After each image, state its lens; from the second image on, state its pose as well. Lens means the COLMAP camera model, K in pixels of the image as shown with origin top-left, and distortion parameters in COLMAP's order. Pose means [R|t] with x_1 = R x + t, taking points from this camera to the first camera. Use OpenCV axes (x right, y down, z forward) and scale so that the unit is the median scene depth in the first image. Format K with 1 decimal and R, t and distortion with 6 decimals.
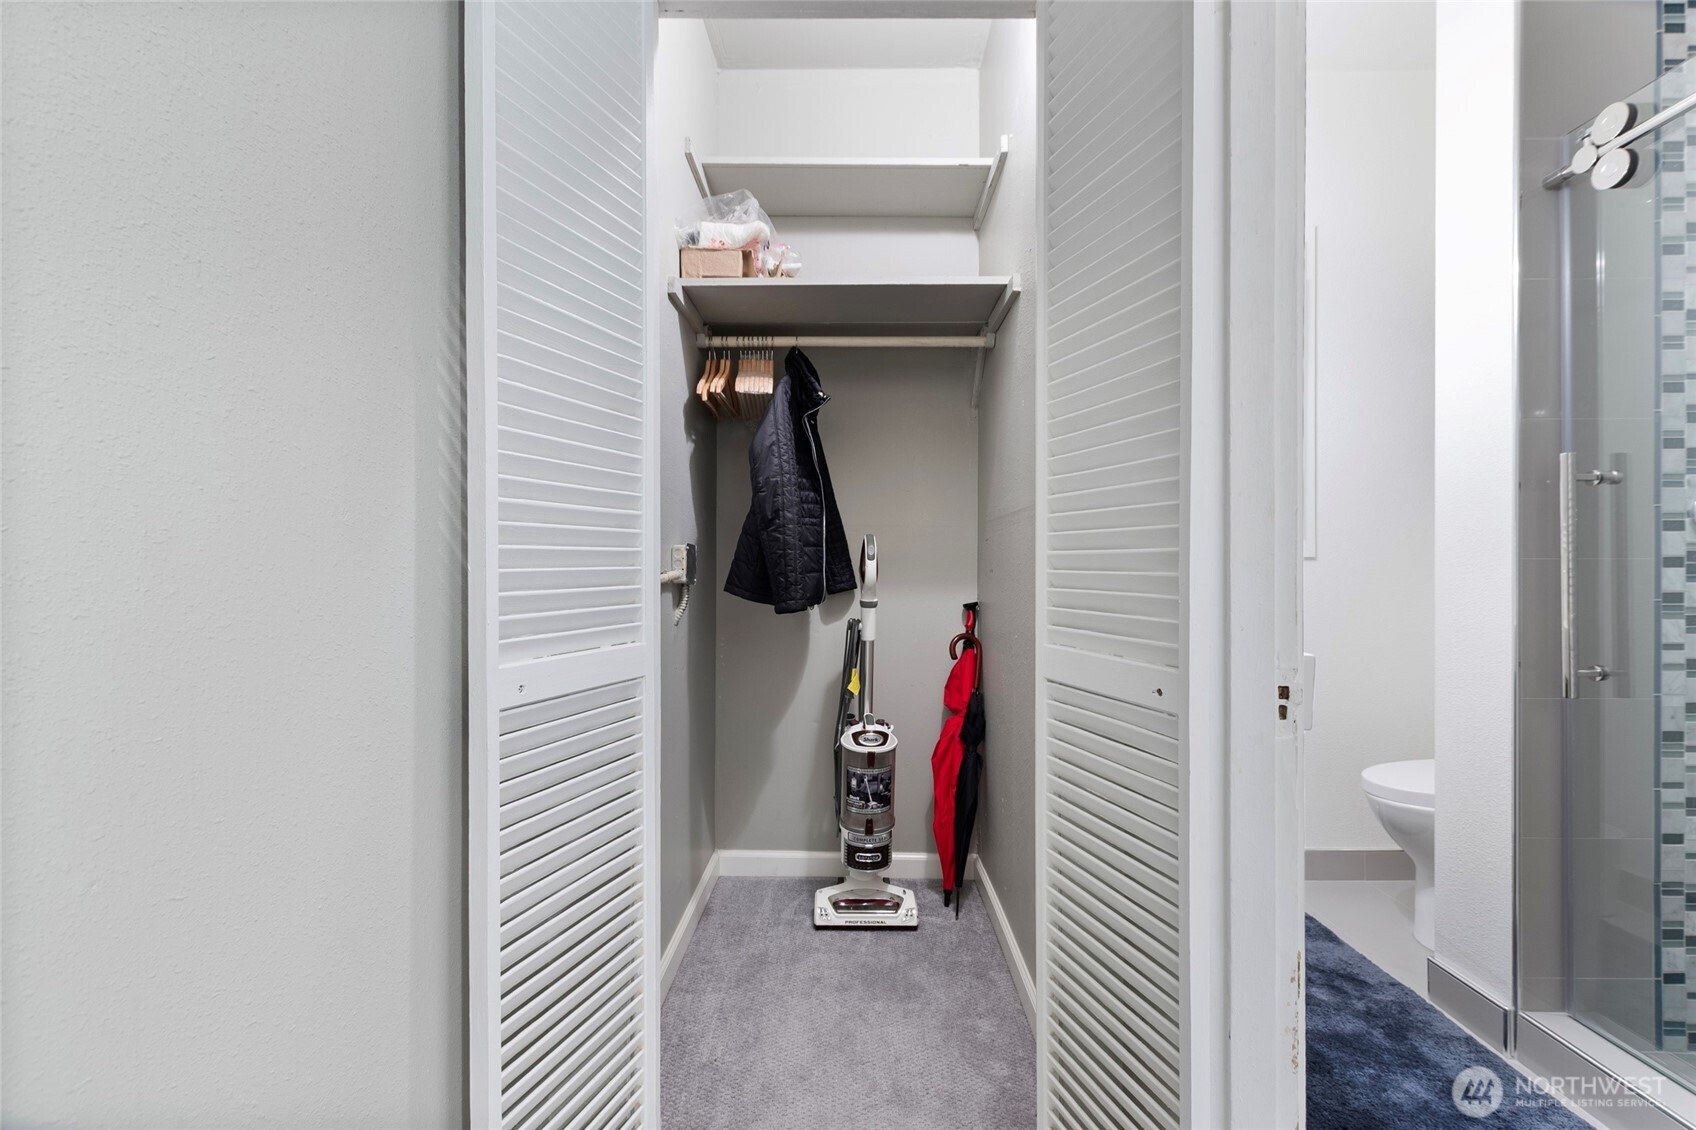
lens RADIAL K [[731.4, 0, 849.7], [0, 731.4, 556.2], [0, 0, 1]] dist [0.020354, -0.004152]
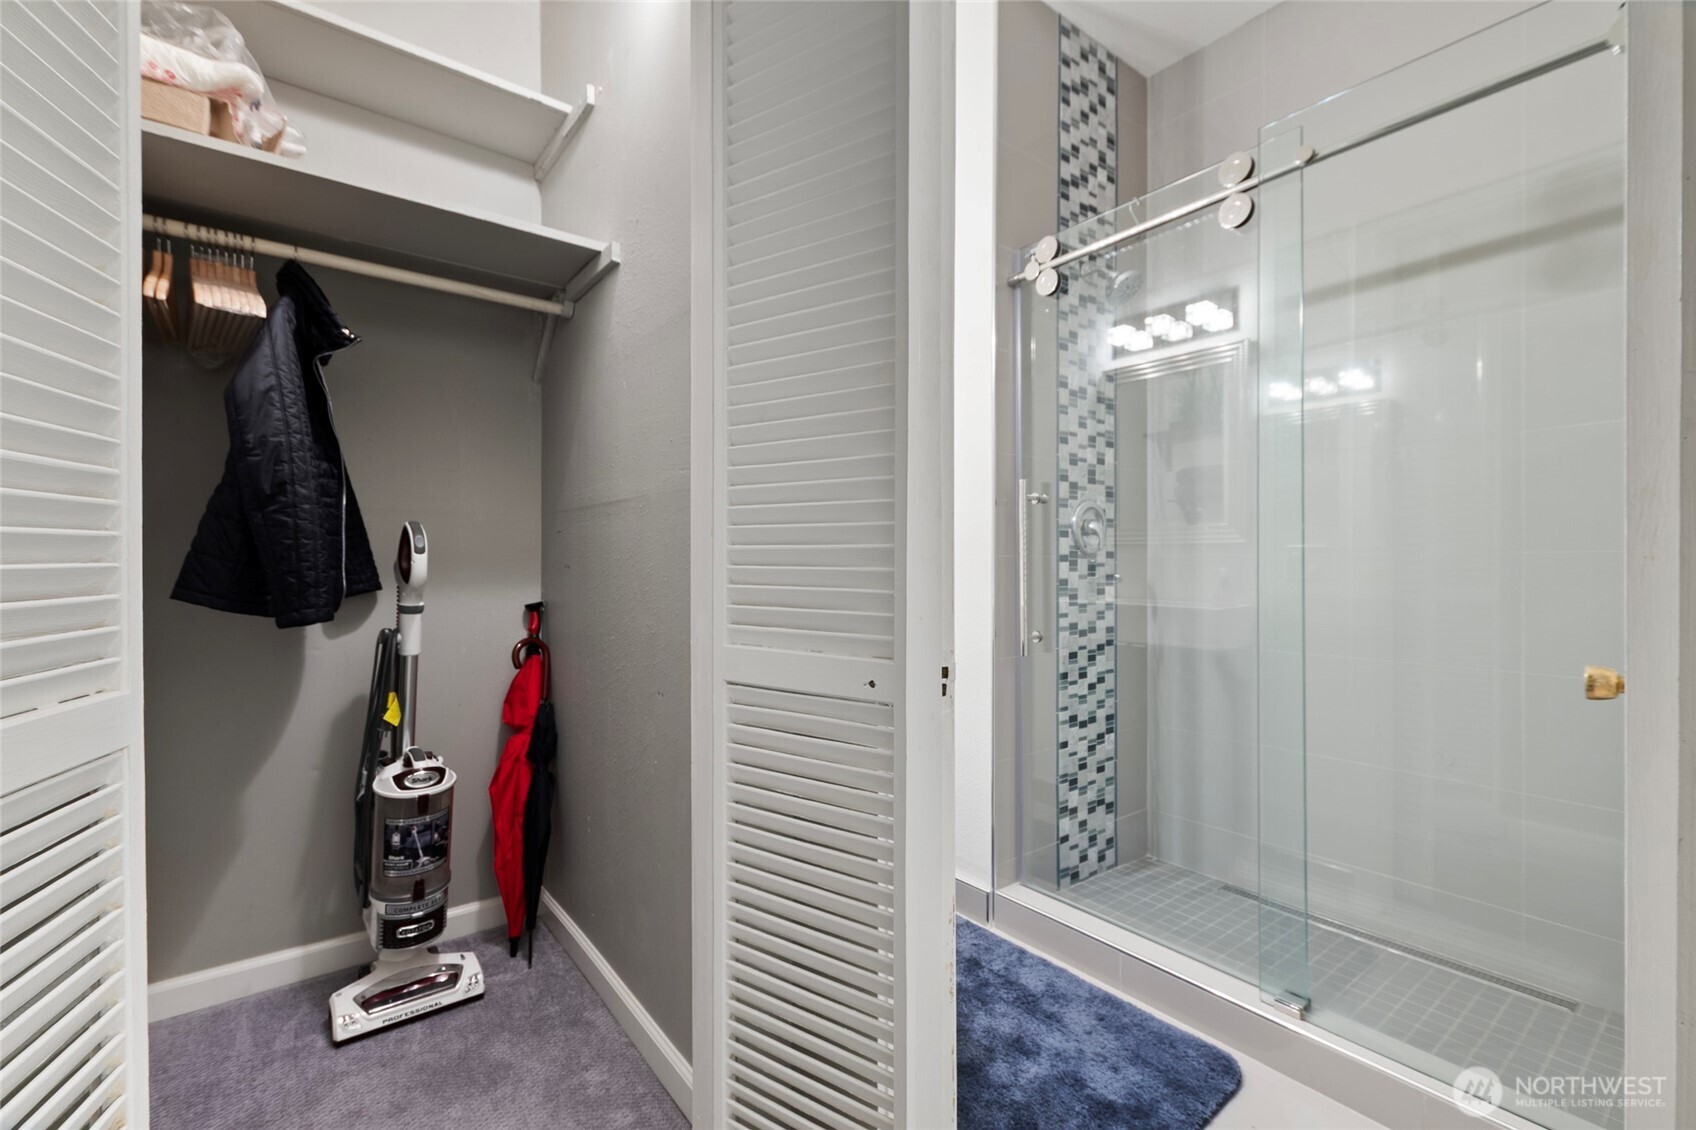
lens RADIAL K [[731.4, 0, 849.7], [0, 731.4, 556.2], [0, 0, 1]] dist [0.020354, -0.004152]
pose [[0.789975, 0.003791, 0.613128, -0.095671], [-0.008092, 0.999958, 0.004243, 0.000690], [-0.613086, -0.008313, 0.789972, 0.085089]]
